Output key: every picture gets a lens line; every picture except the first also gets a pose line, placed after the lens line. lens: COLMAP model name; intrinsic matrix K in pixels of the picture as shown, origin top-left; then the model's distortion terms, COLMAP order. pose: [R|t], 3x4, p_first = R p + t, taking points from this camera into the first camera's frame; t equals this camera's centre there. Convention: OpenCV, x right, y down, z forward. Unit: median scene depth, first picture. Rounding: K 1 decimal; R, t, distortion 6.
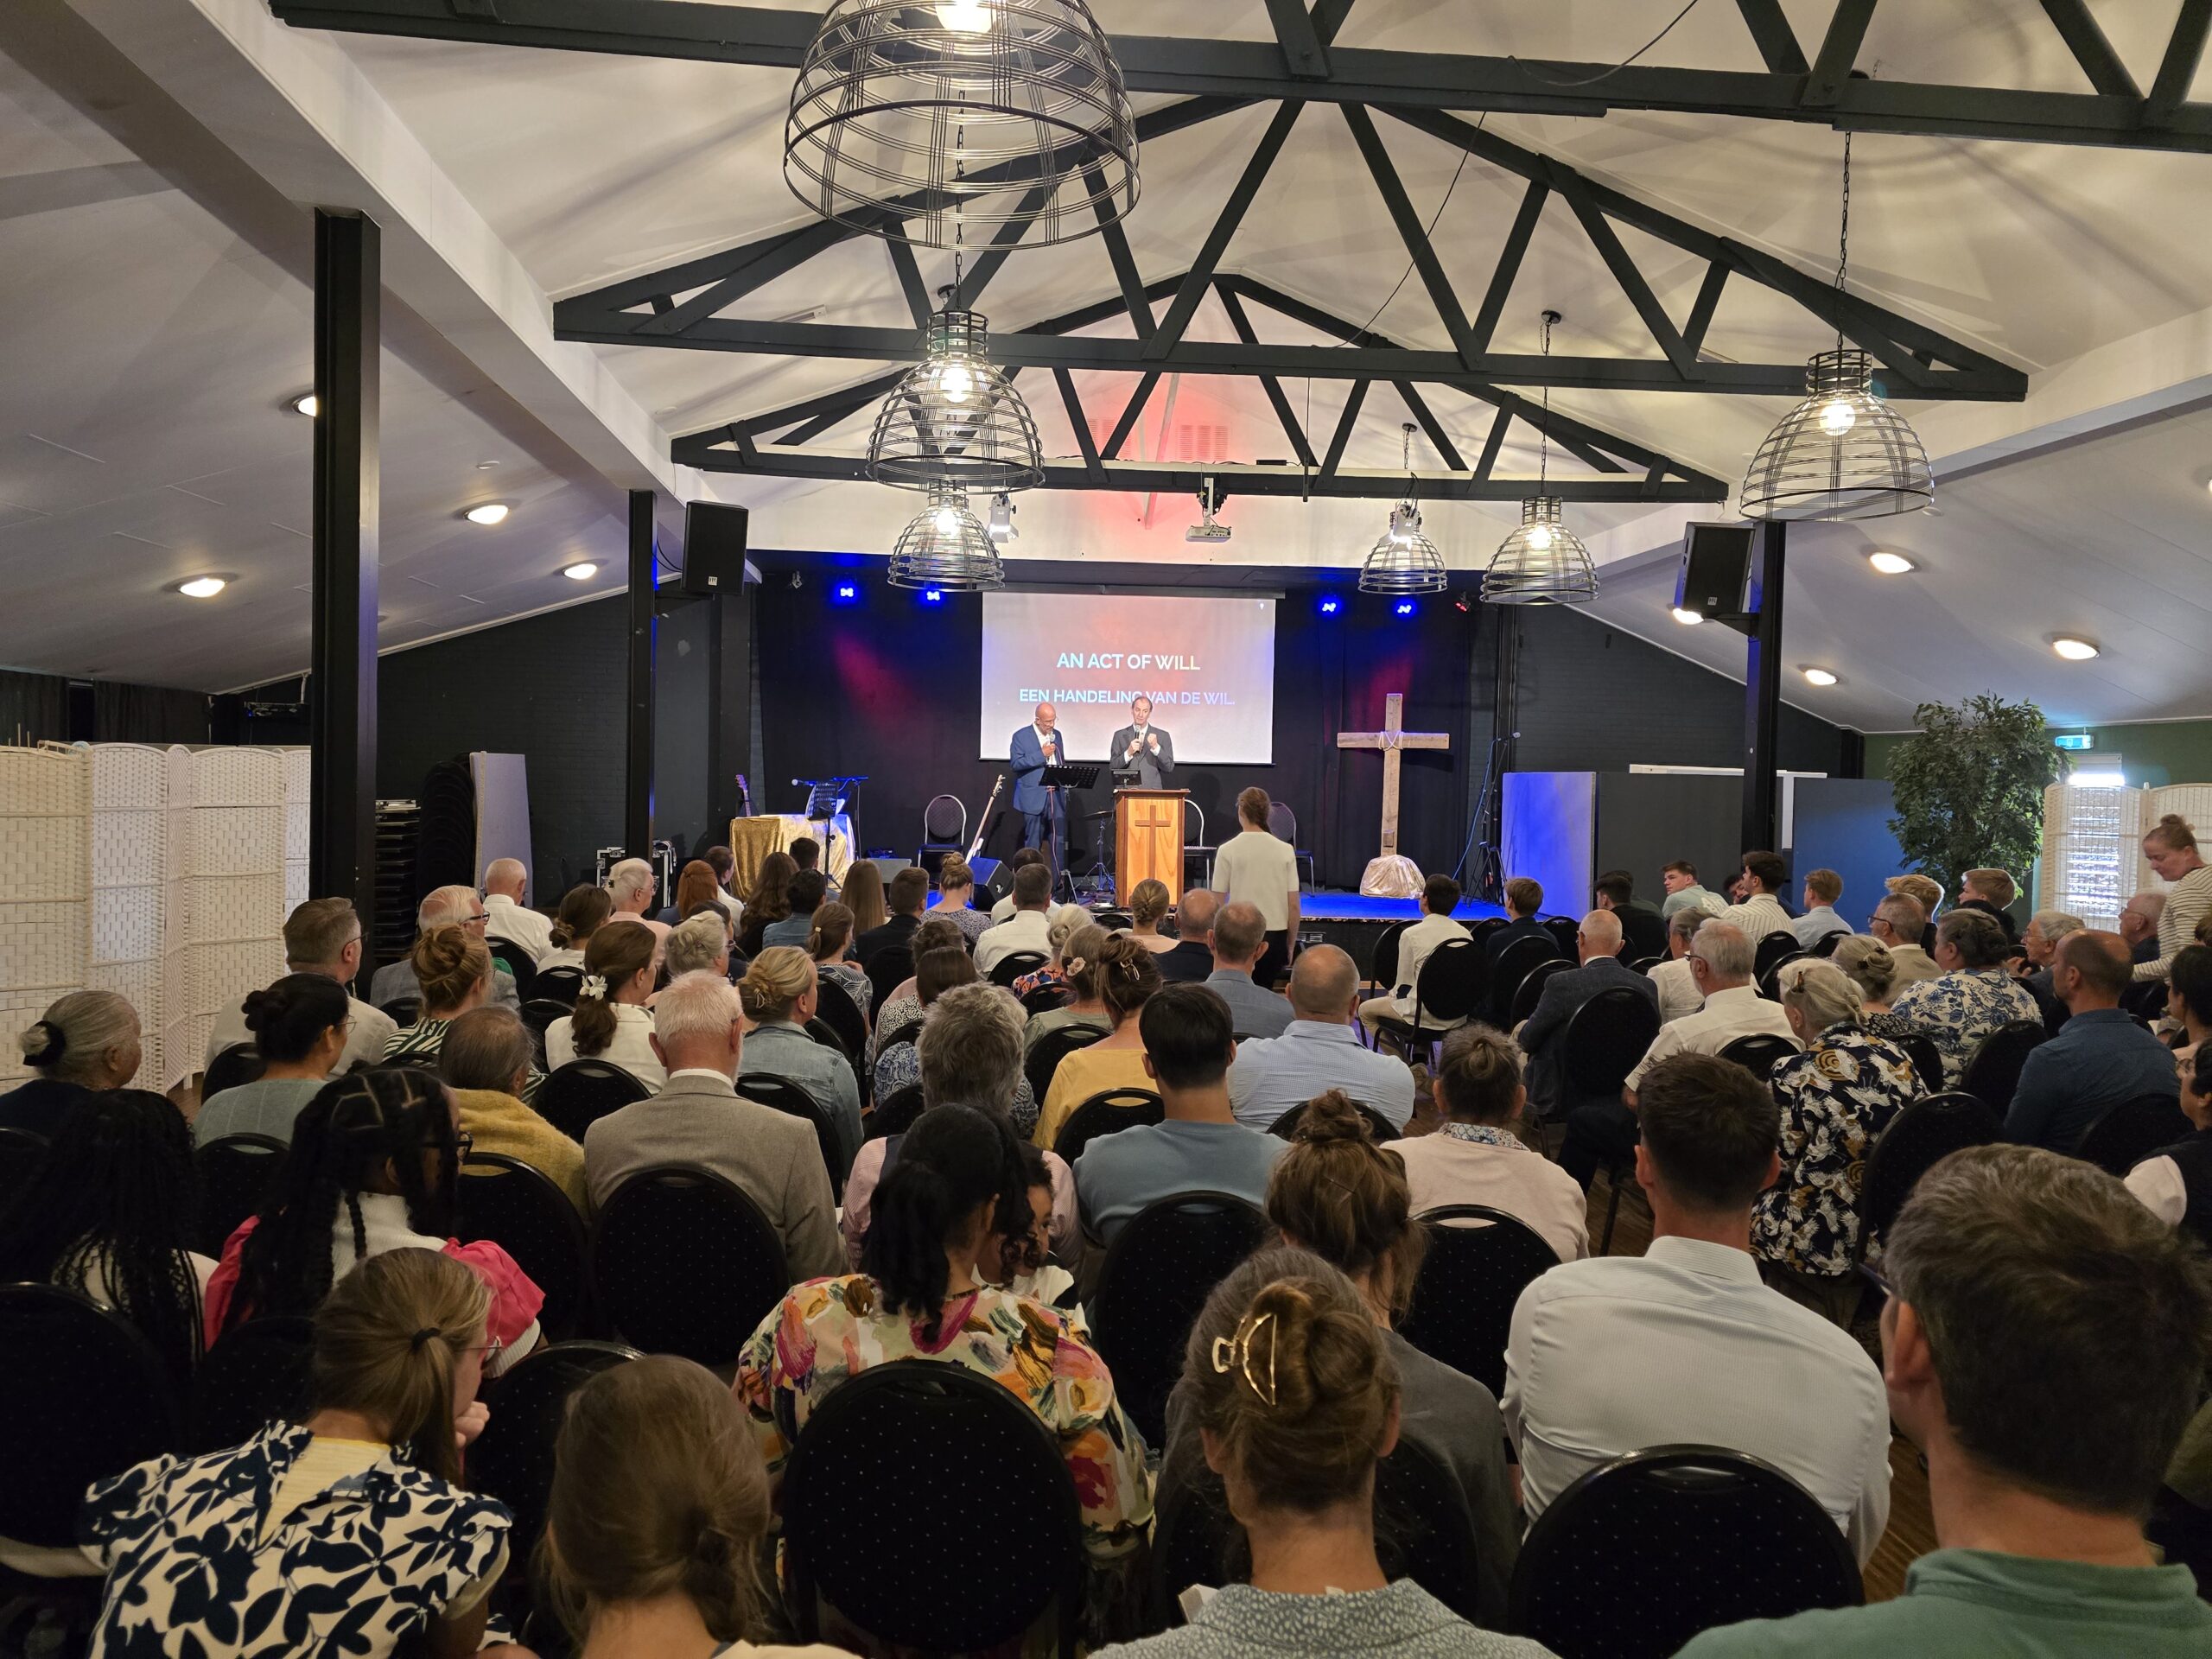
lens RADIAL K [[1474.2, 0, 1082.6], [0, 1474.2, 803.3], [0, 0, 1]] dist [0.063473, -0.057896]
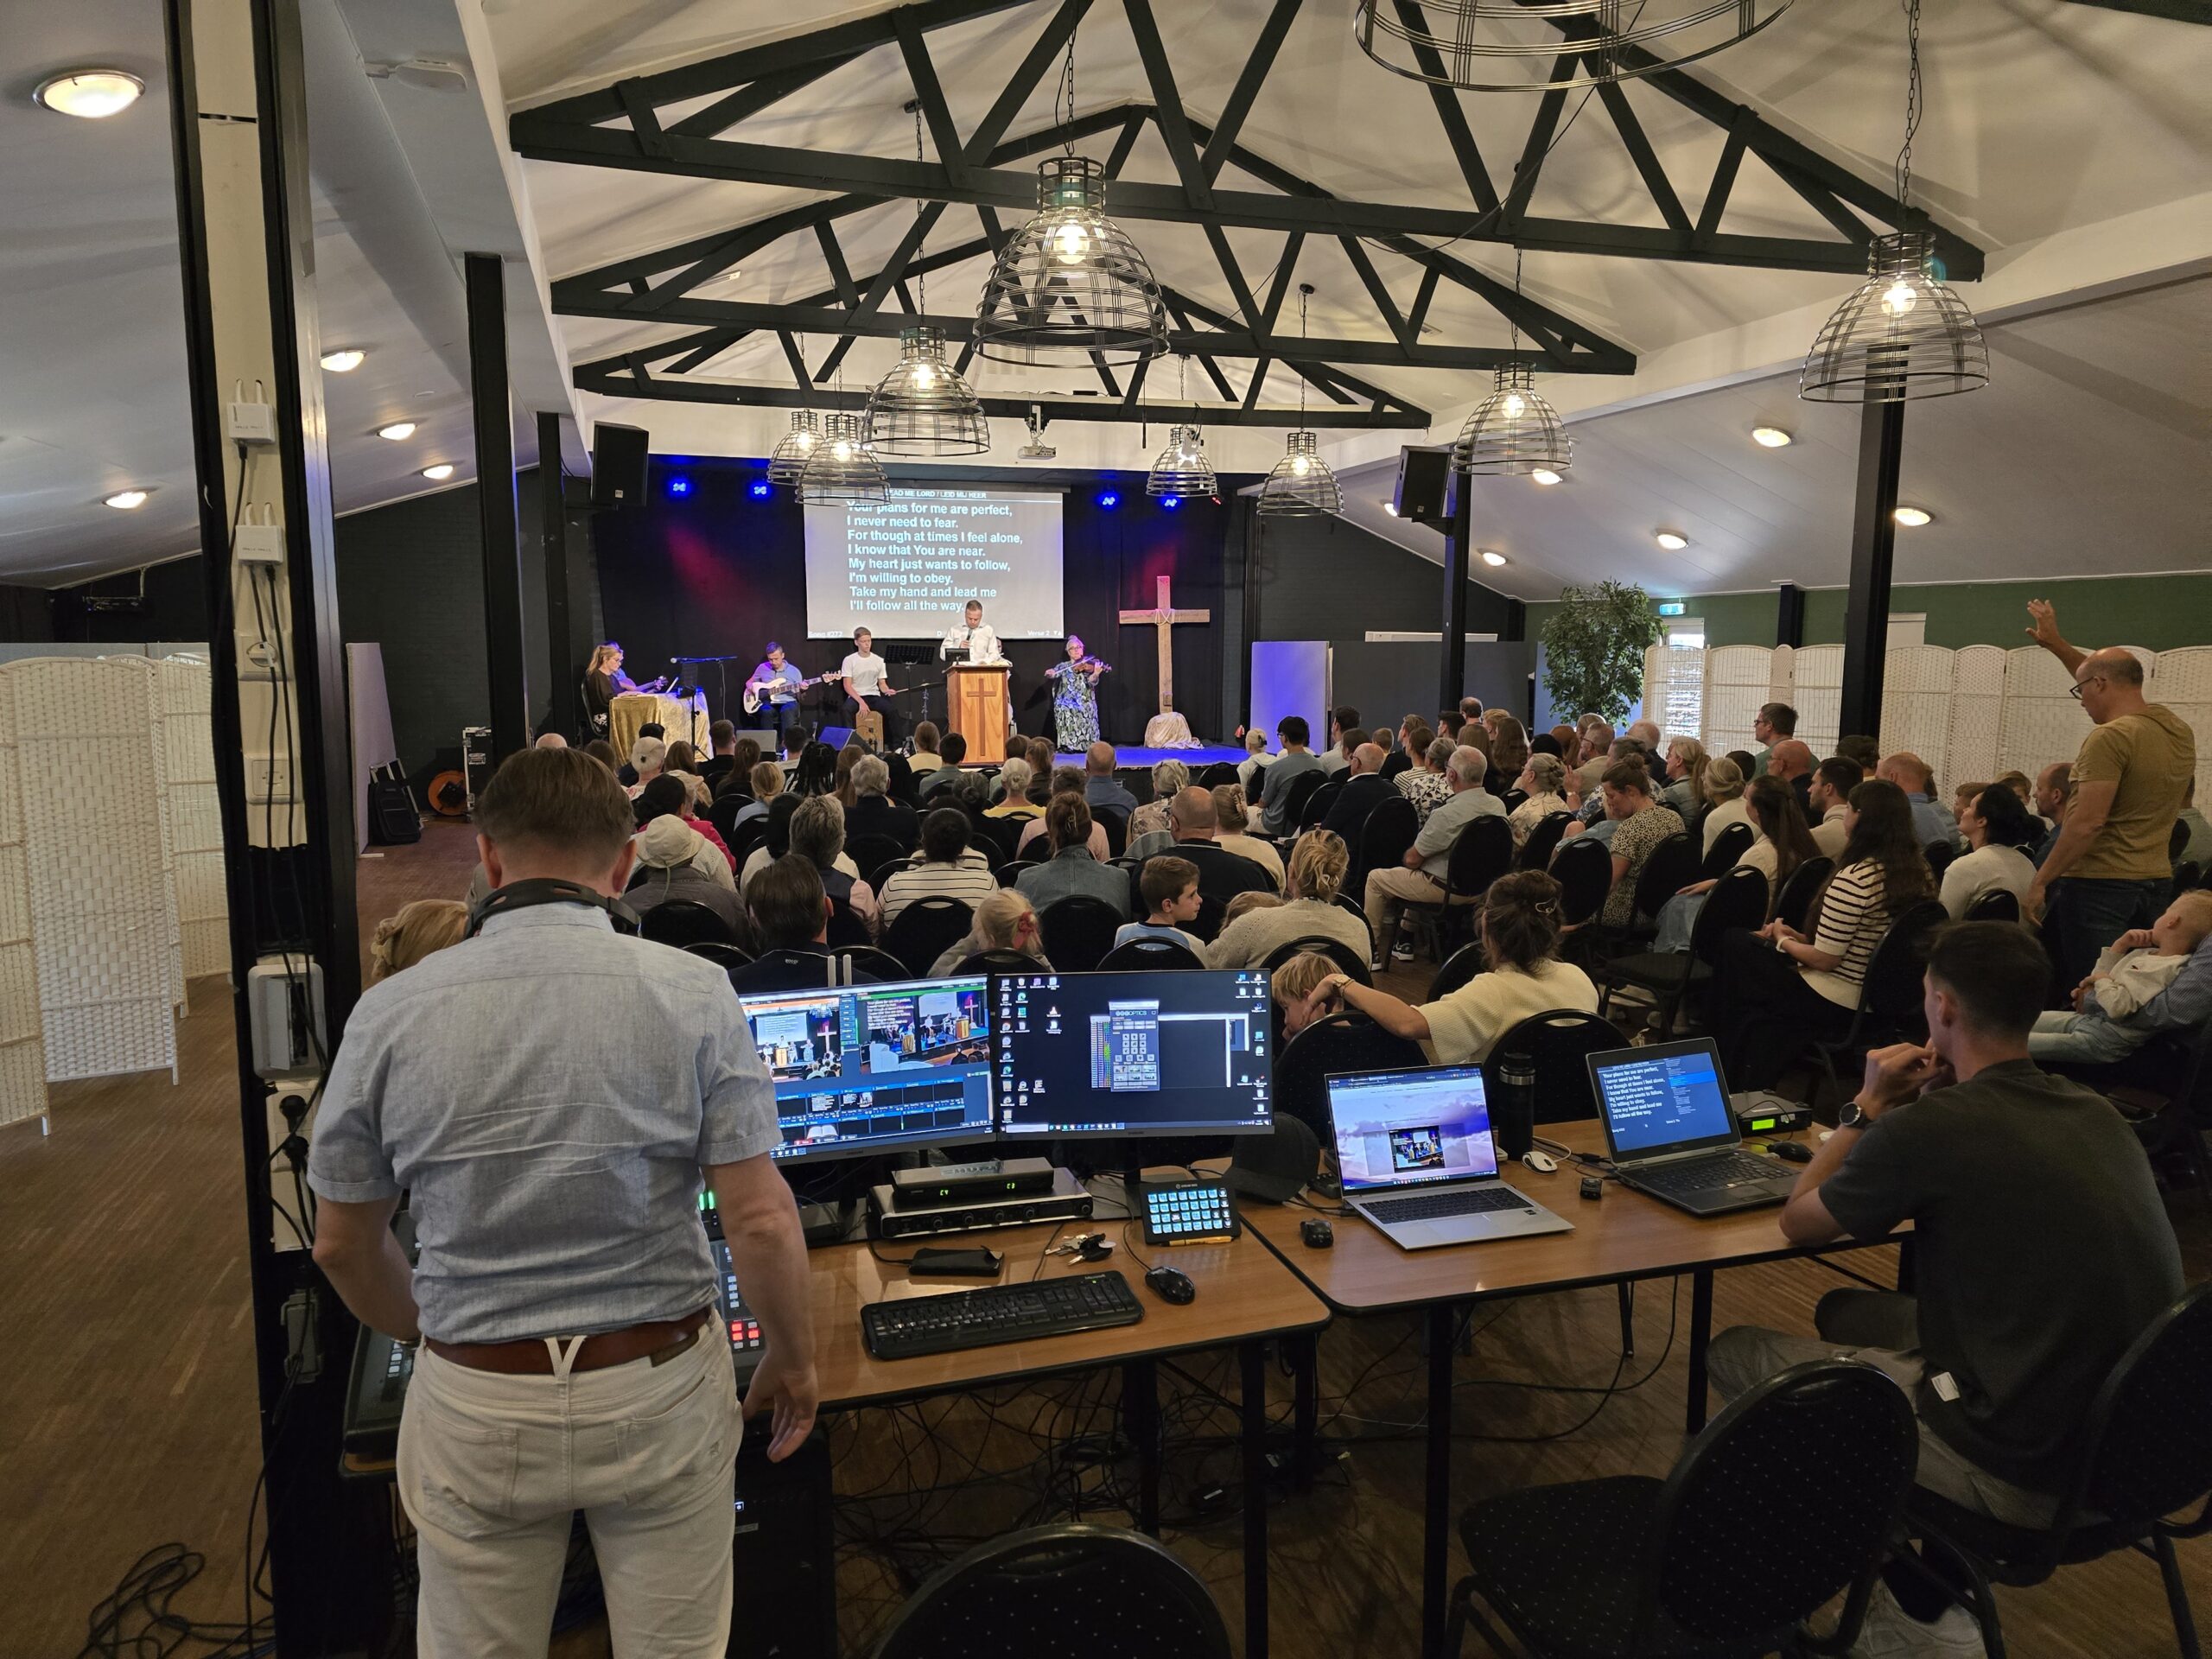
lens RADIAL K [[1474.2, 0, 1108.5], [0, 1474.2, 821.1], [0, 0, 1]] dist [0.063473, -0.057896]
pose [[0.977493, -0.046857, 0.205697, -0.122002], [0.025134, 0.993944, 0.106978, -0.010165], [-0.209464, -0.099400, 0.972751, -0.226480]]
